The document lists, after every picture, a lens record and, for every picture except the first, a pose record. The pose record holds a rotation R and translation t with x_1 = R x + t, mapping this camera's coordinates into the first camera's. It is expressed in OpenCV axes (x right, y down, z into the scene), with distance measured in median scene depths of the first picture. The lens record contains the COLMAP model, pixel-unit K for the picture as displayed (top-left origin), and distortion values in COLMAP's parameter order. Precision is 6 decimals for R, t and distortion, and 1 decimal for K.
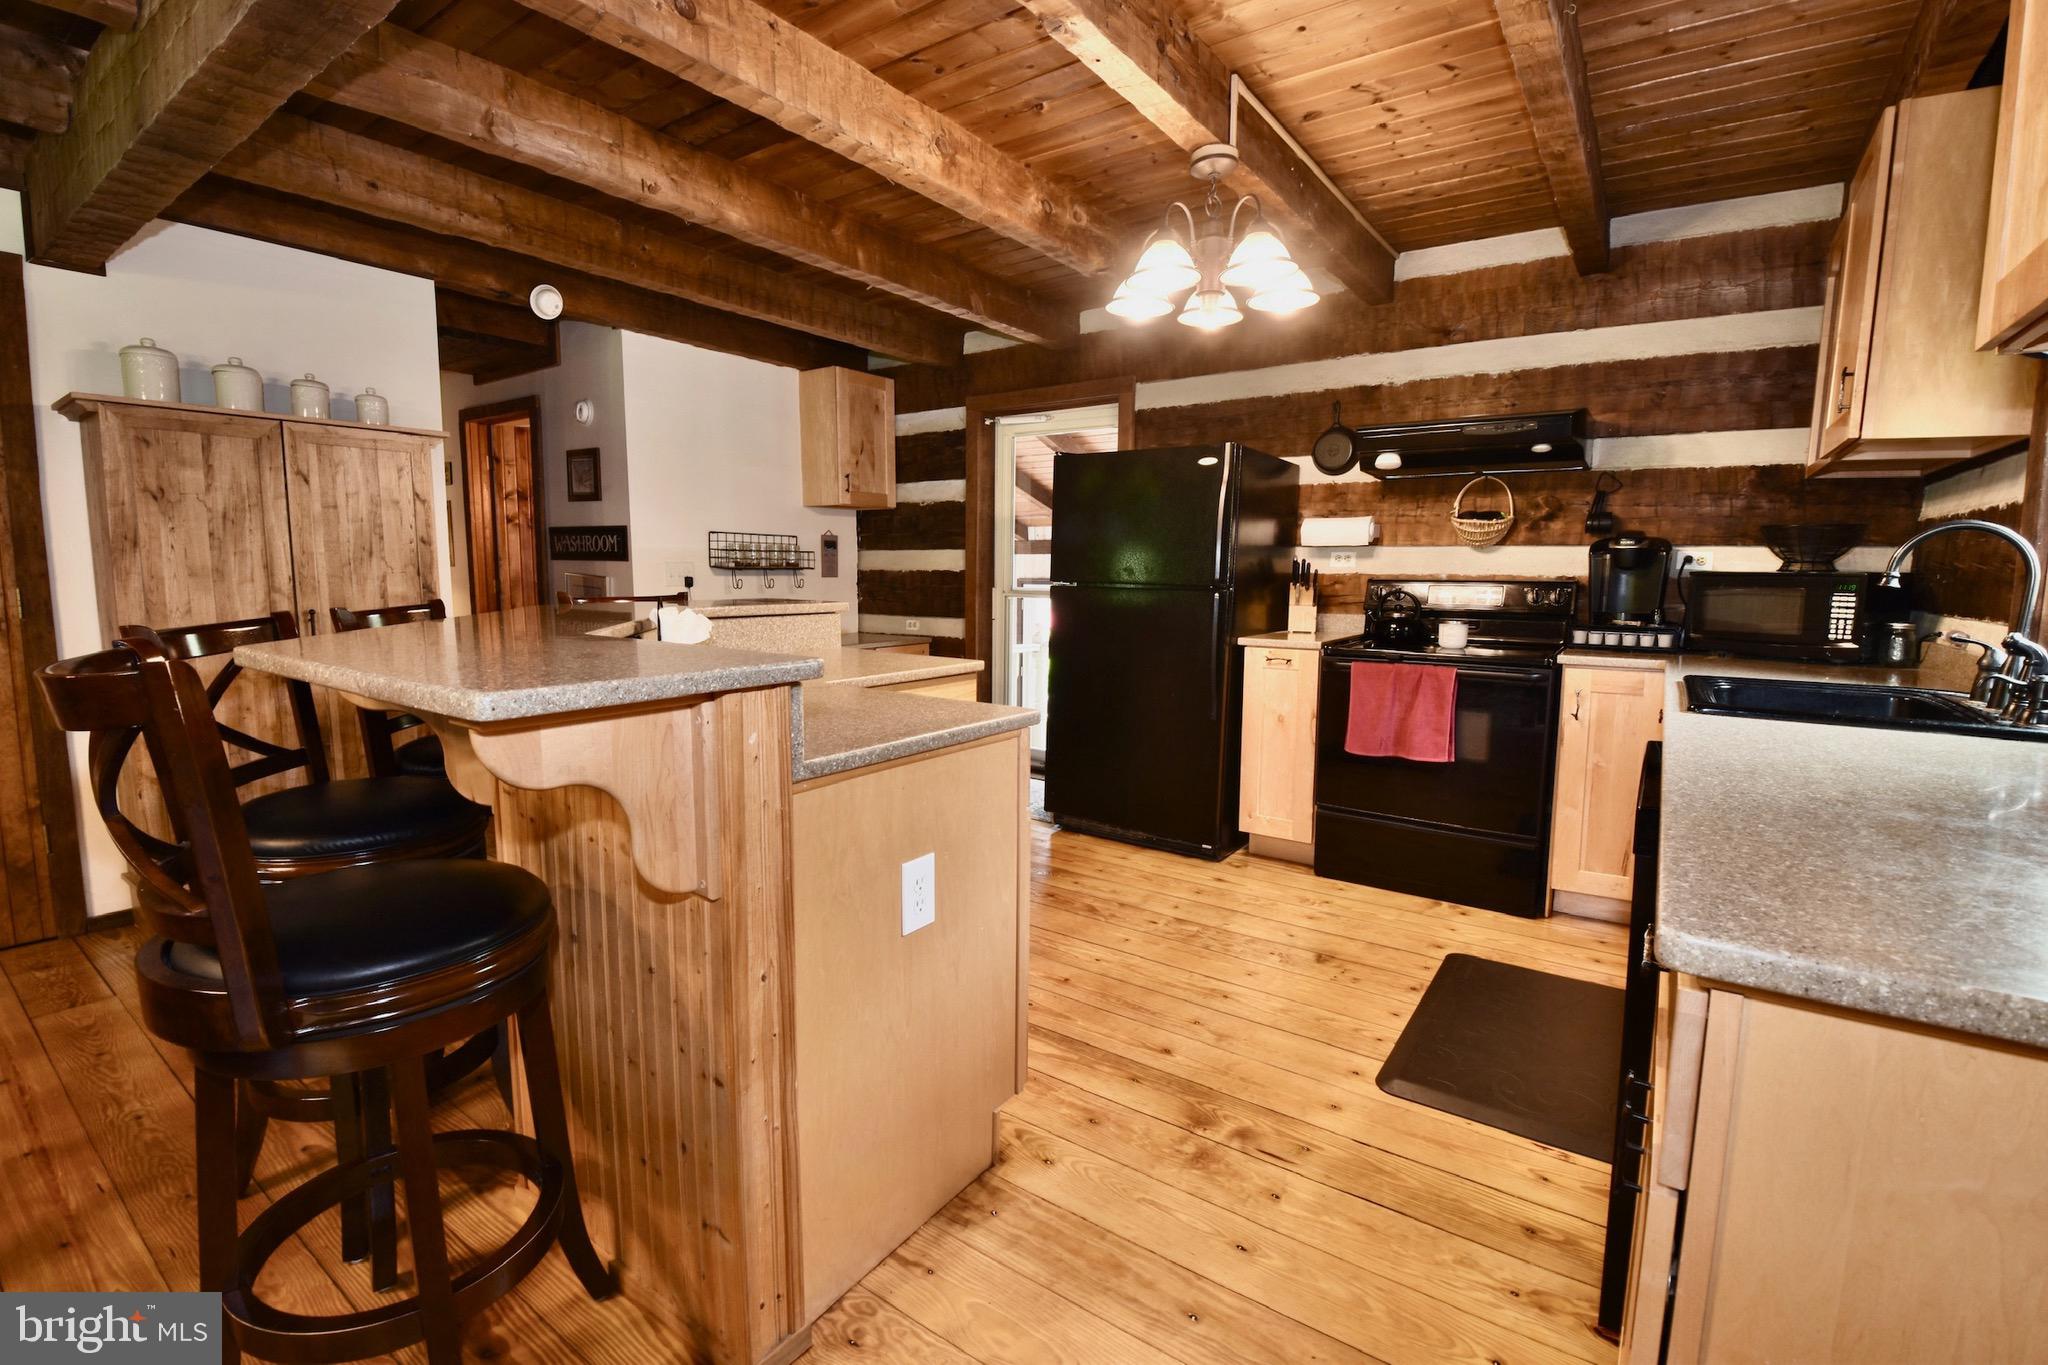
lens RADIAL K [[898.7, 0, 1005.3], [0, 898.7, 683.3], [0, 0, 1]] dist [-0.016827, -0.004655]
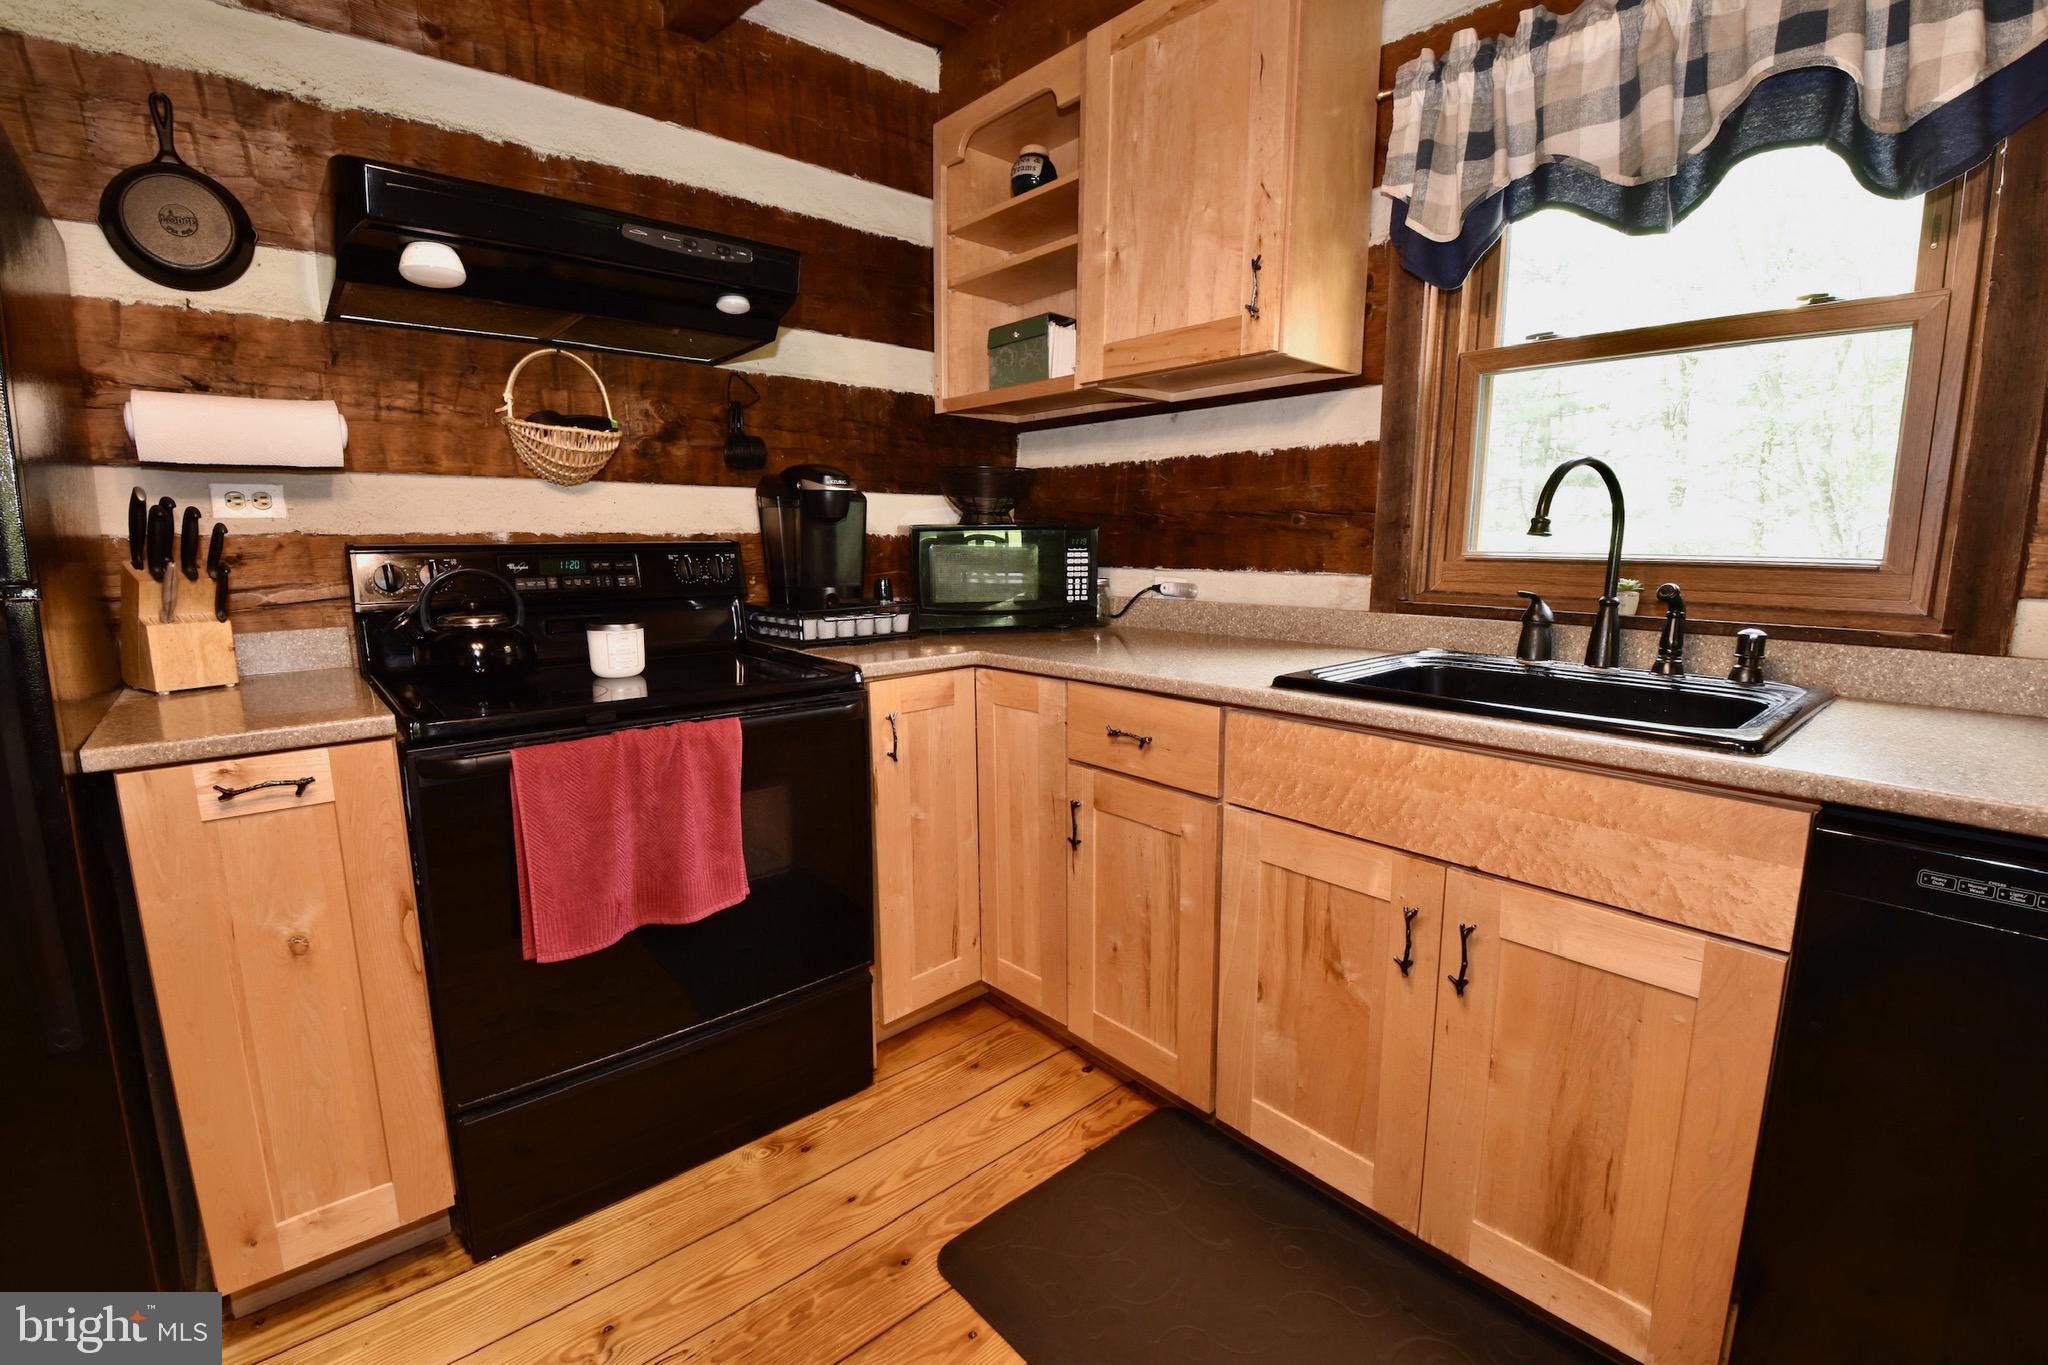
lens RADIAL K [[898.7, 0, 1015.9], [0, 898.7, 686.7], [0, 0, 1]] dist [-0.016827, -0.004655]
pose [[0.223310, -0.167134, 0.960312, 0.053689], [0.126994, 0.981782, 0.141339, -0.077824], [-0.966439, 0.090391, 0.240467, 0.662745]]
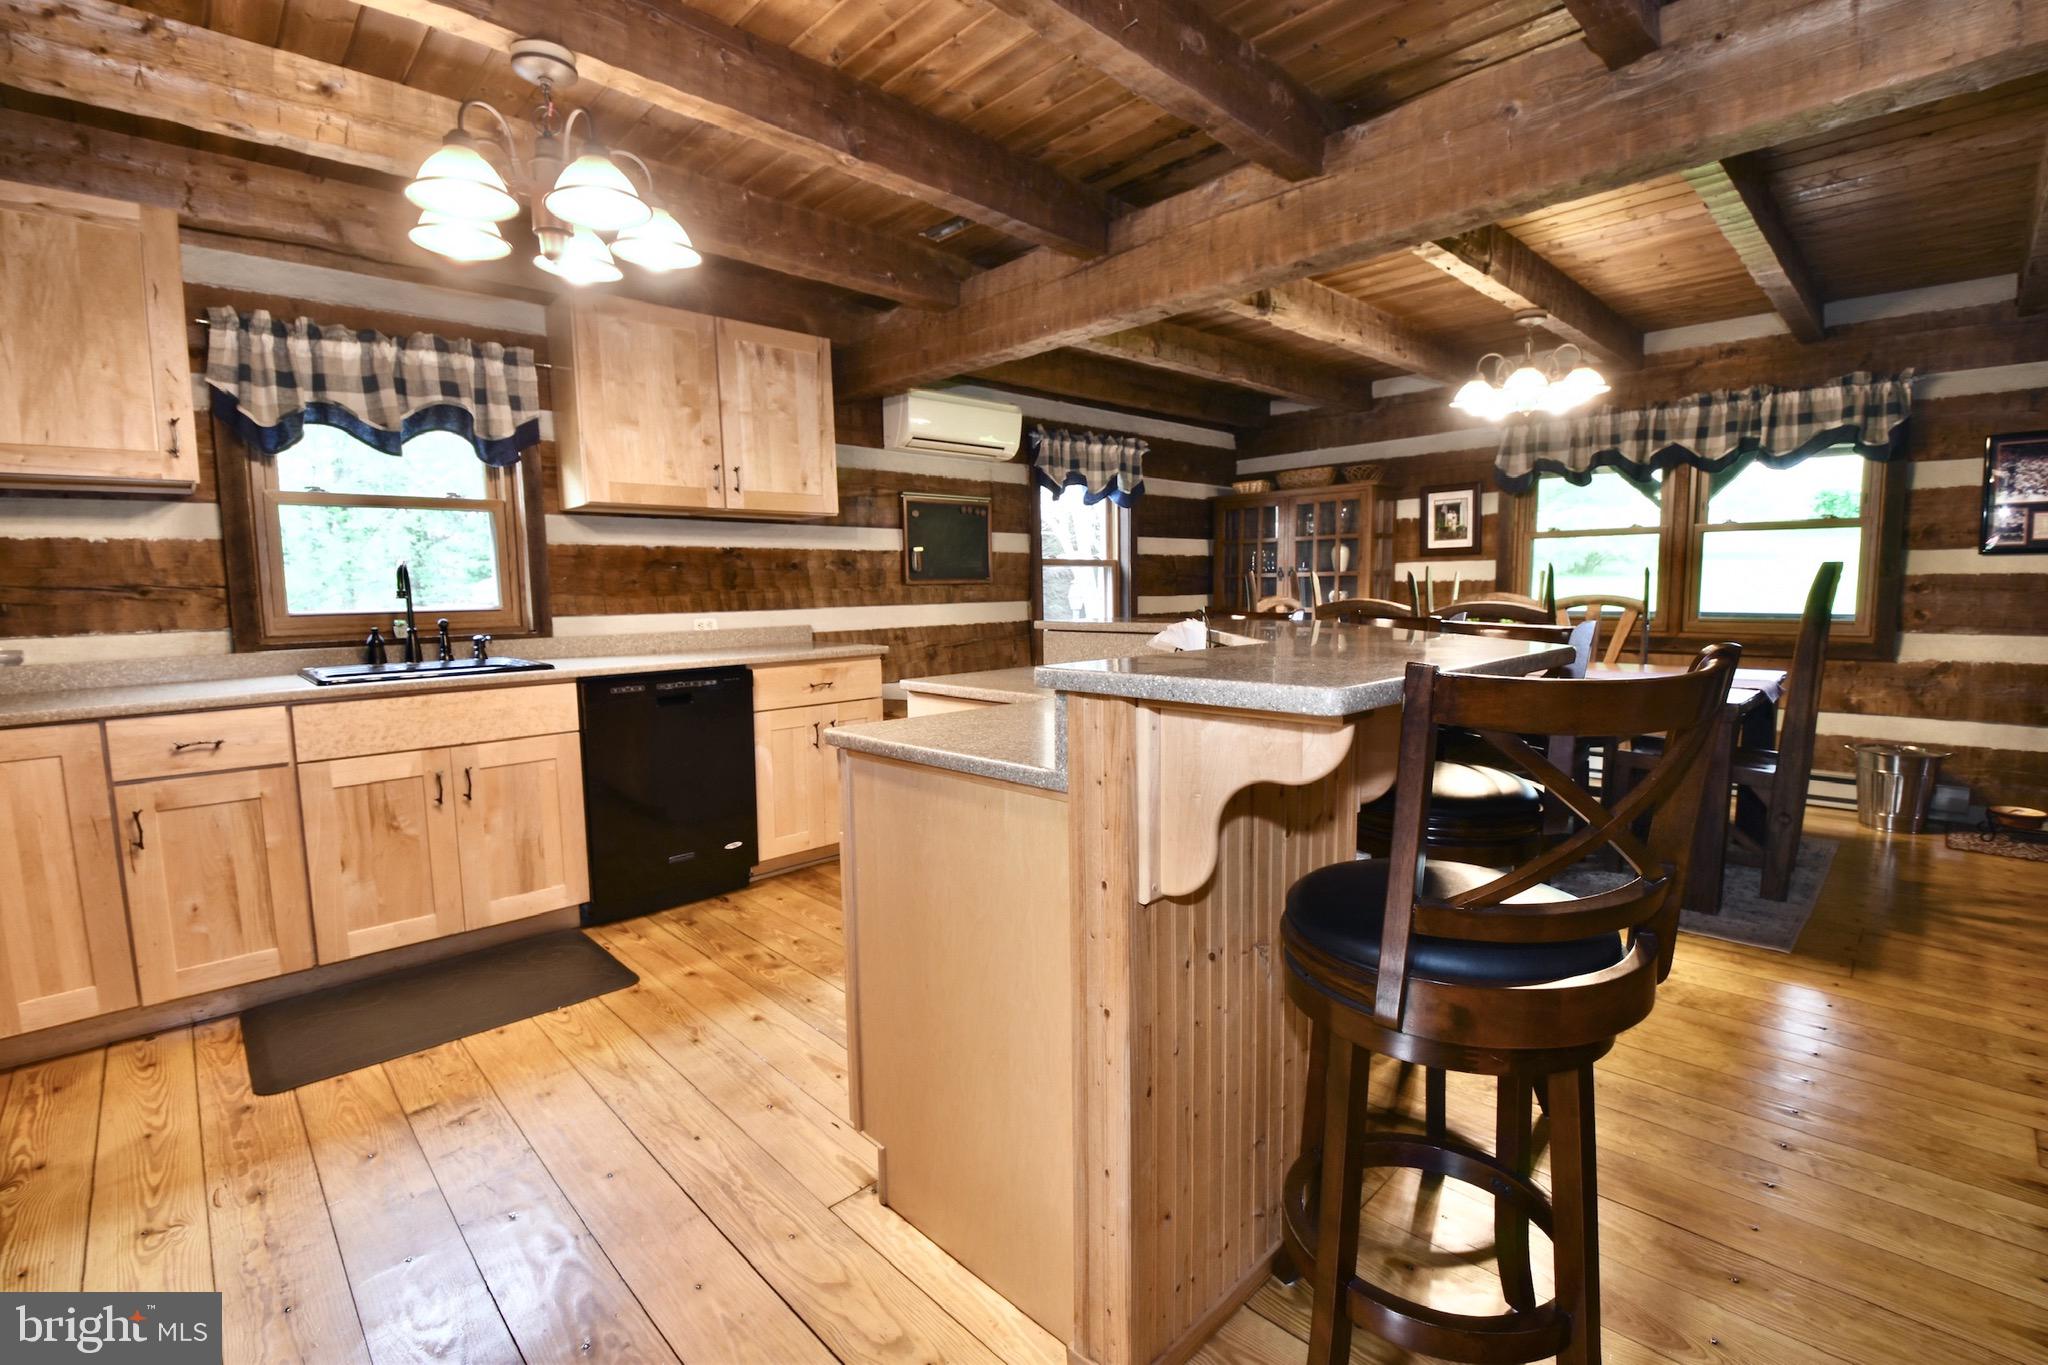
lens RADIAL K [[898.7, 0, 1015.8], [0, 898.7, 672.4], [0, 0, 1]] dist [-0.016827, -0.004655]
pose [[-0.983621, -0.010300, 0.179955, -0.219701], [0.031487, 0.973197, 0.227808, -0.166619], [-0.177478, 0.229743, -0.956932, 1.261823]]
